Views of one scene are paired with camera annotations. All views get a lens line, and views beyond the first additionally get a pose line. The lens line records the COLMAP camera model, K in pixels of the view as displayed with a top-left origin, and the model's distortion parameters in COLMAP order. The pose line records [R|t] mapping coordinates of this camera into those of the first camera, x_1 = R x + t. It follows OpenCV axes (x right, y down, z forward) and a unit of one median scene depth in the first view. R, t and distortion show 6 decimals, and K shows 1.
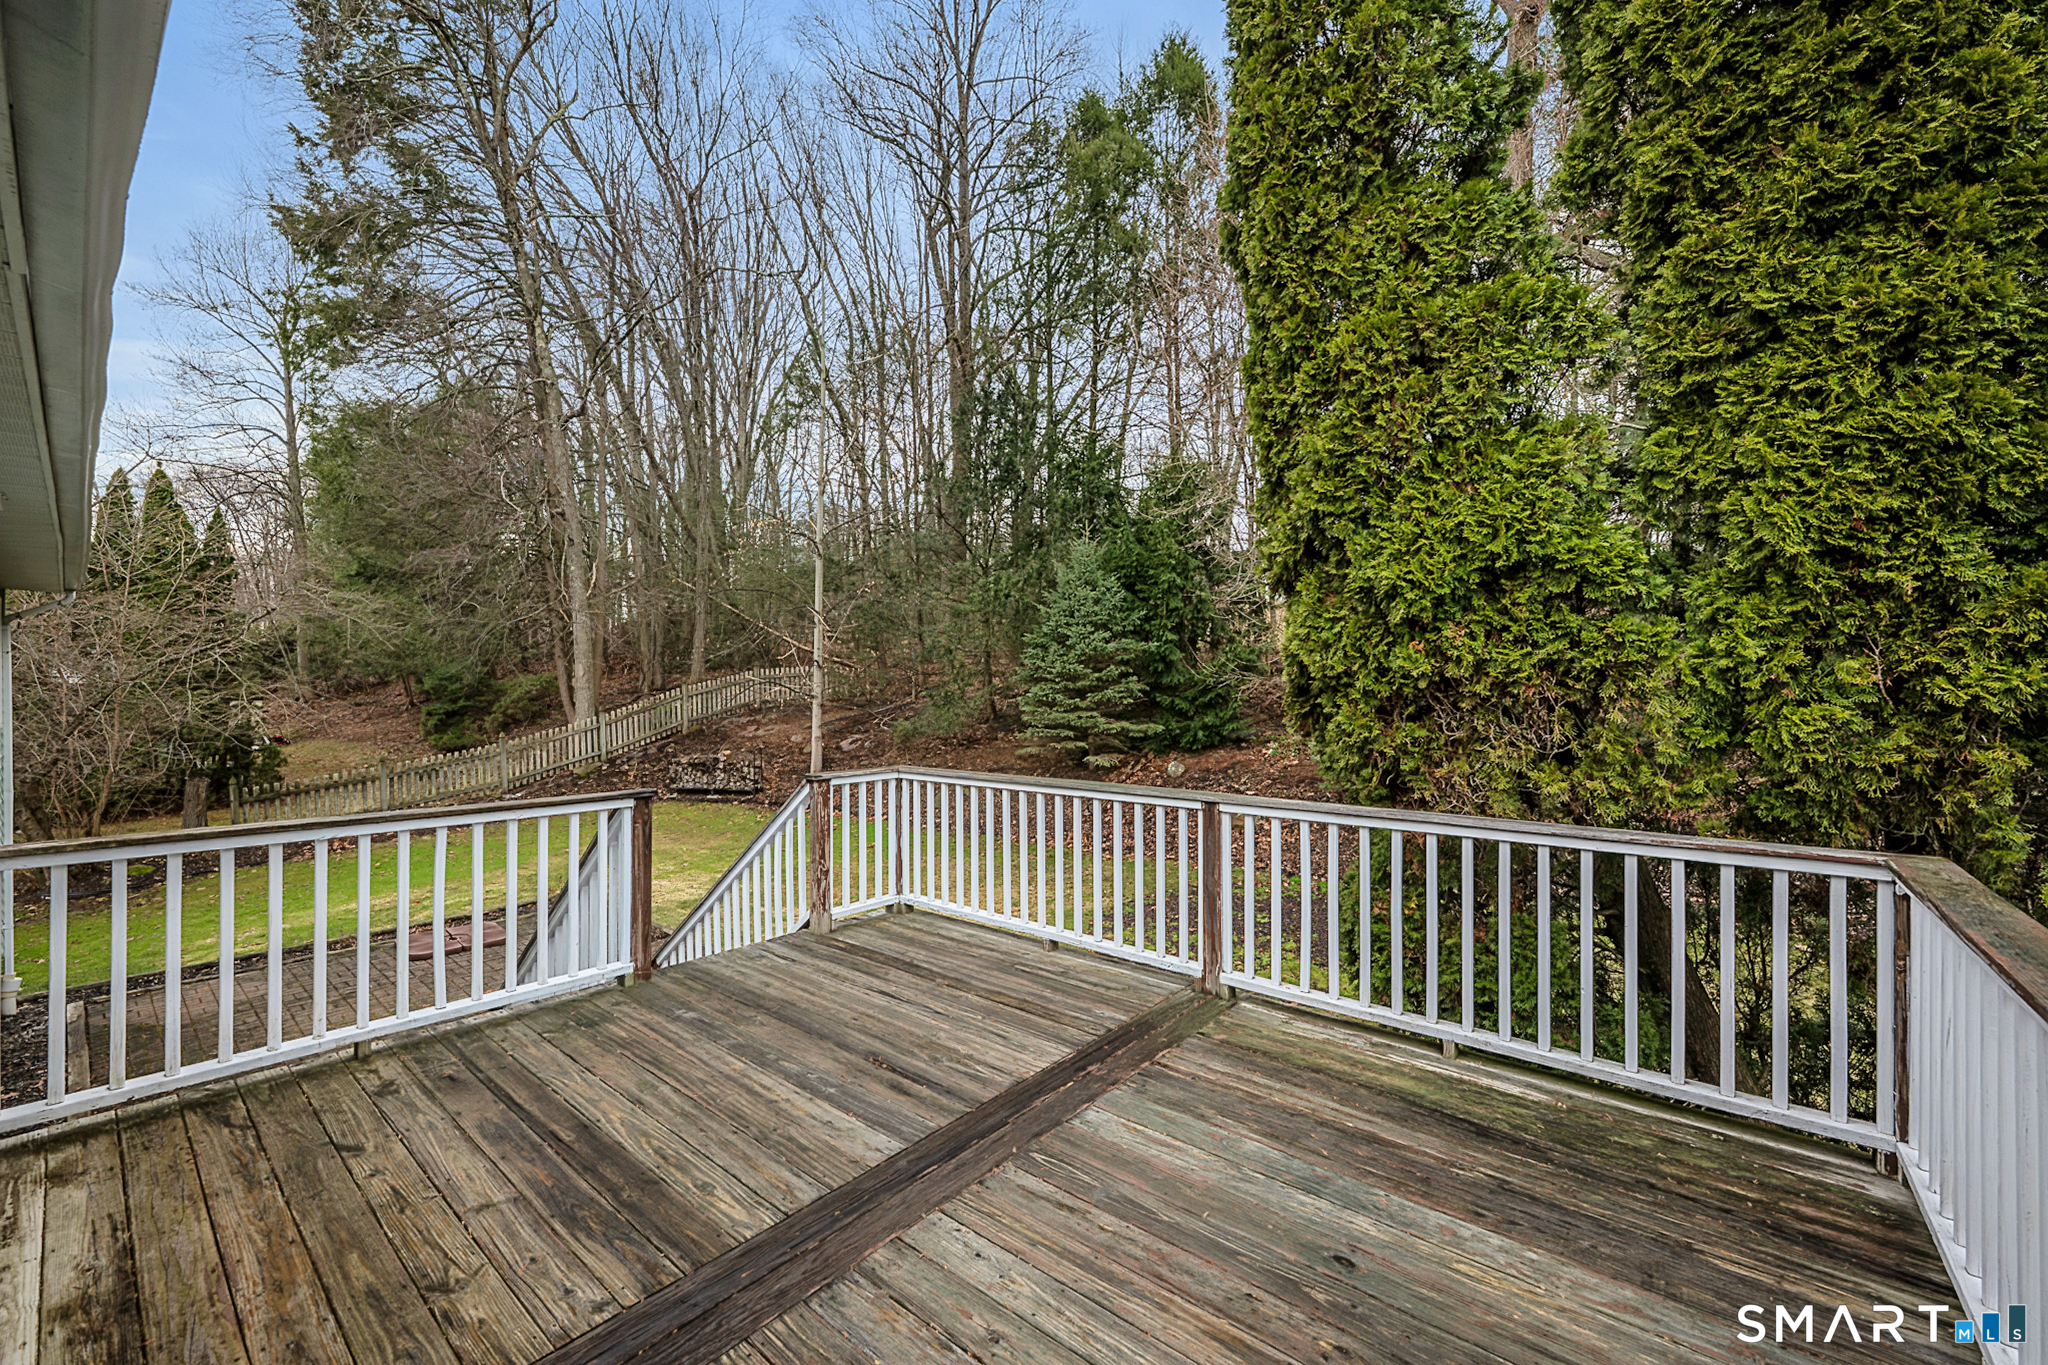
lens RADIAL K [[815.4, 0, 1015.9], [0, 815.4, 689.1], [0, 0, 1]] dist [-0.000426, -0.000234]
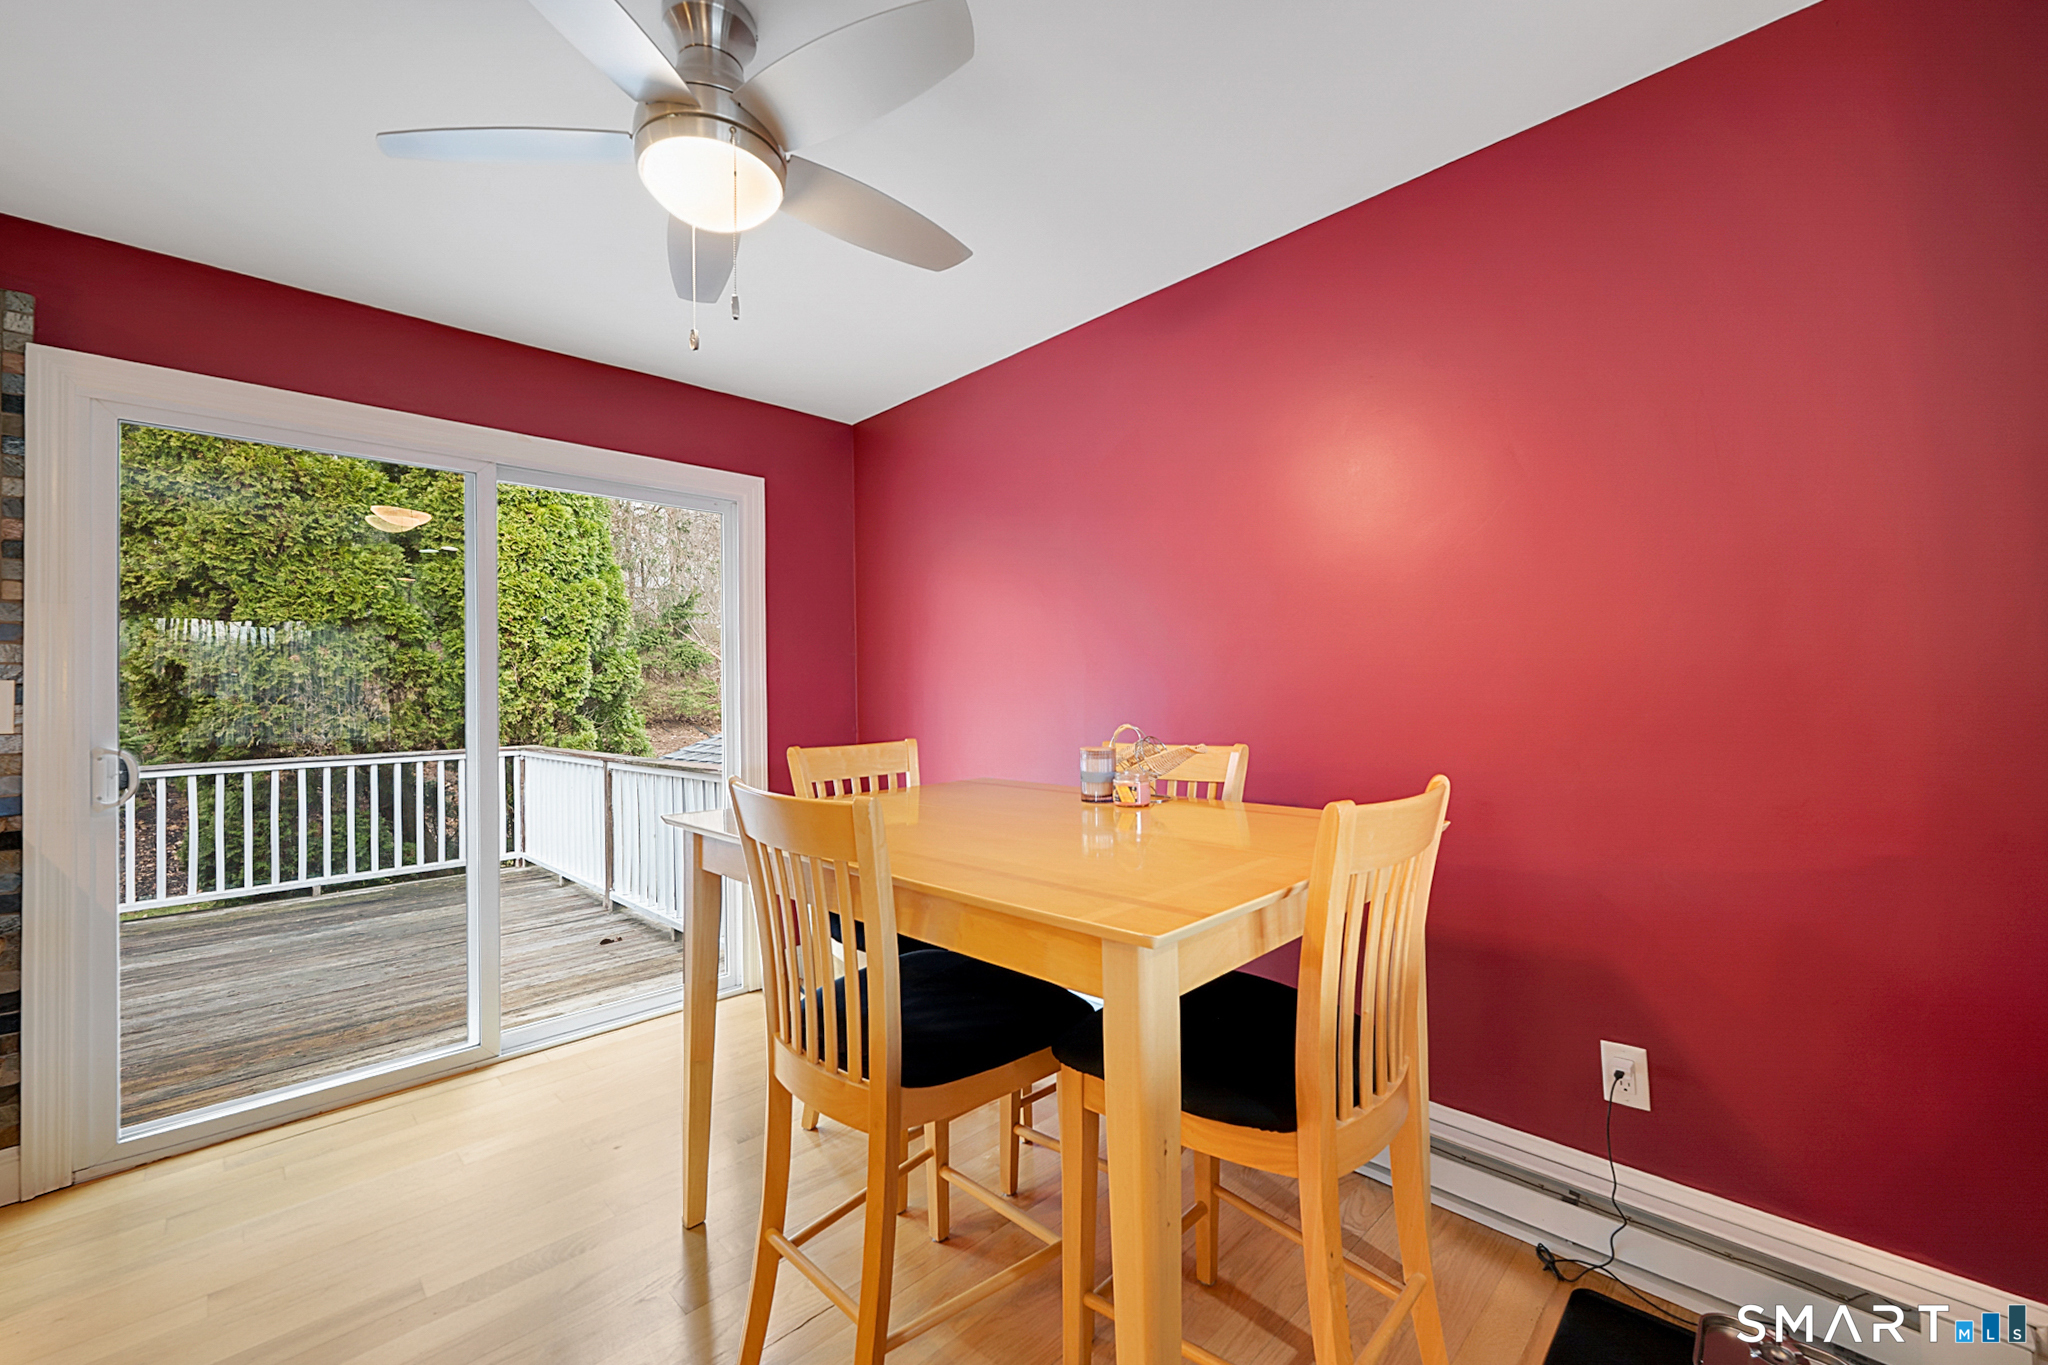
lens RADIAL K [[815.4, 0, 1045.5], [0, 815.4, 677.6], [0, 0, 1]] dist [-0.000426, -0.000234]
pose [[0.079154, 0.015121, 0.996748, -1.194780], [0.020795, 0.999642, -0.016816, 0.054344], [-0.996646, 0.022058, 0.078811, -0.764757]]
